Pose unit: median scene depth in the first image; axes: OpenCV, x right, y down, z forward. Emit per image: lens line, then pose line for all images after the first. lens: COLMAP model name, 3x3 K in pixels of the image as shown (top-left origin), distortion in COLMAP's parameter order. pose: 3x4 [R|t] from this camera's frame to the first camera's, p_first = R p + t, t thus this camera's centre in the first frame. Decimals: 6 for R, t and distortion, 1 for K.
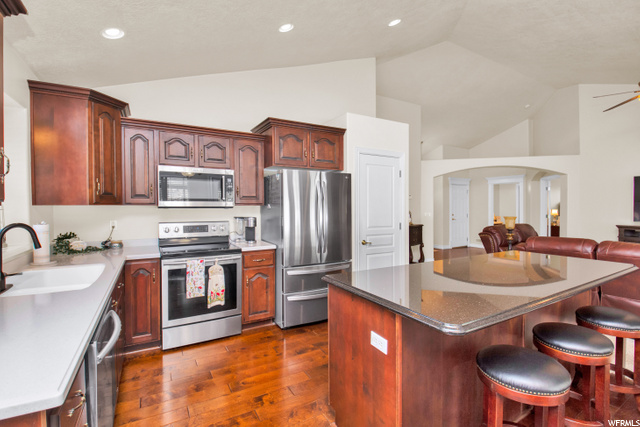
lens RADIAL K [[294.1, 0, 318.1], [0, 294.1, 210.5], [0, 0, 1]] dist [-0.010132, -0.006092]
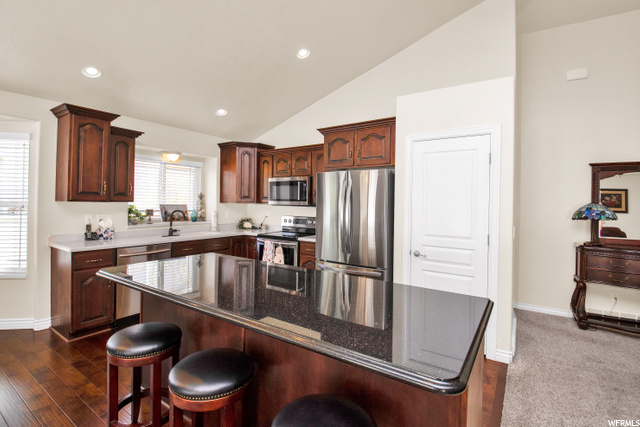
lens RADIAL K [[301.9, 0, 318.1], [0, 301.9, 202.7], [0, 0, 1]] dist [-0.022145, -0.004045]
pose [[0.440181, 0.002629, -0.897905, 0.908632], [-0.031566, 0.999423, -0.012549, -0.009756], [0.897354, 0.033867, 0.440010, 0.481789]]
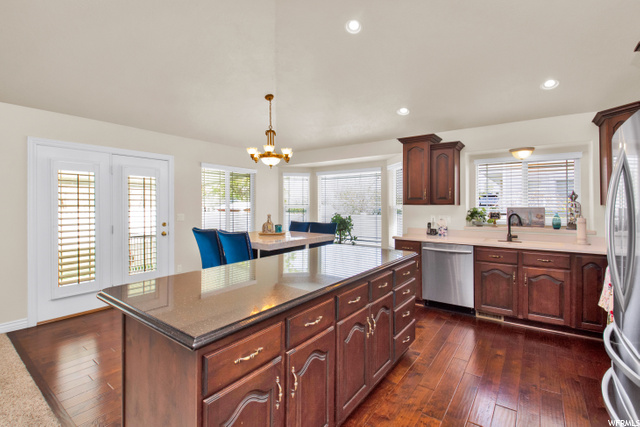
lens RADIAL K [[294.1, 0, 320.2], [0, 294.1, 202.6], [0, 0, 1]] dist [-0.010132, -0.006092]
pose [[-0.917166, -0.010910, -0.398356, 0.607920], [-0.013152, 0.999909, 0.002897, -0.009868], [0.398288, 0.007896, -0.917226, 1.251954]]
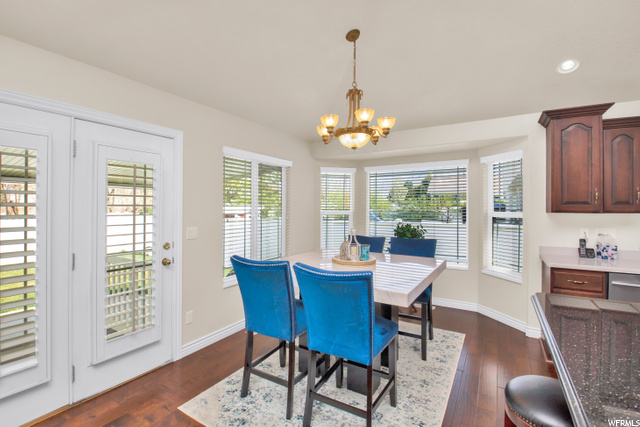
lens RADIAL K [[294.1, 0, 318.8], [0, 294.1, 207.8], [0, 0, 1]] dist [-0.010132, -0.006092]
pose [[-0.876909, -0.005684, -0.480623, 0.753668], [-0.013102, 0.999841, 0.012080, -0.016743], [0.480478, 0.016890, -0.876844, 0.611941]]
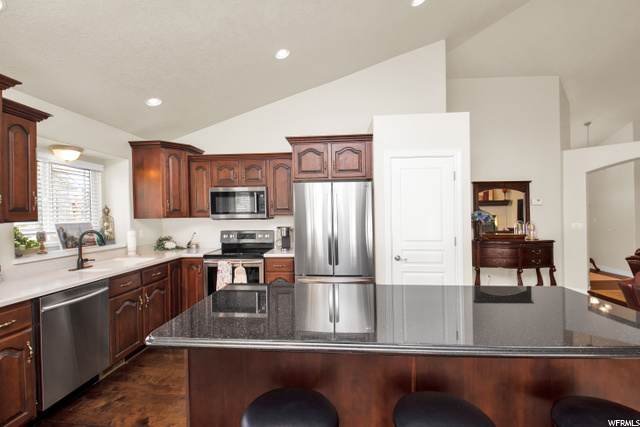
lens RADIAL K [[294.1, 0, 316.7], [0, 294.1, 213.9], [0, 0, 1]] dist [-0.010132, -0.006092]
pose [[0.828200, -0.011491, -0.560315, 0.540033], [0.001952, 0.999843, -0.017619, -0.009890], [0.560430, 0.013498, 0.828092, 0.154609]]
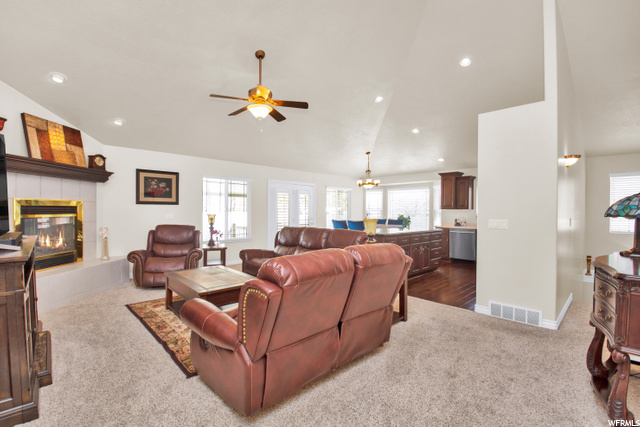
lens RADIAL K [[294.1, 0, 315.3], [0, 294.1, 212.1], [0, 0, 1]] dist [-0.010132, -0.006092]
pose [[-0.974186, -0.007135, -0.225633, 1.317044], [-0.012381, 0.999685, 0.021844, -0.017106], [0.225407, 0.024073, -0.973967, 2.345104]]
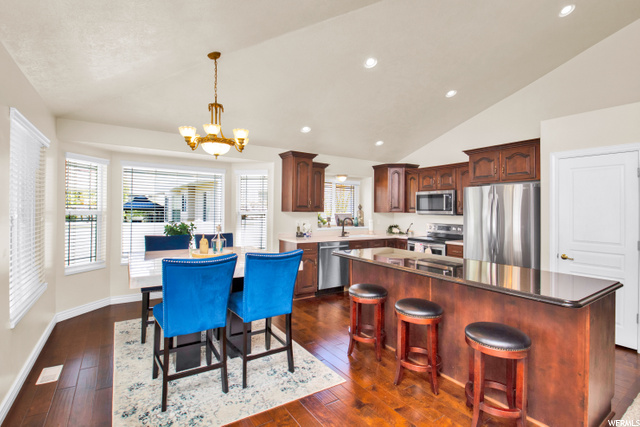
lens RADIAL K [[294.1, 0, 314.8], [0, 294.1, 208.8], [0, 0, 1]] dist [-0.010132, -0.006092]
pose [[0.043174, -0.007607, -0.999039, 1.201491], [-0.032576, 0.999429, -0.009018, -0.005701], [0.998536, 0.032934, 0.042901, 0.236881]]
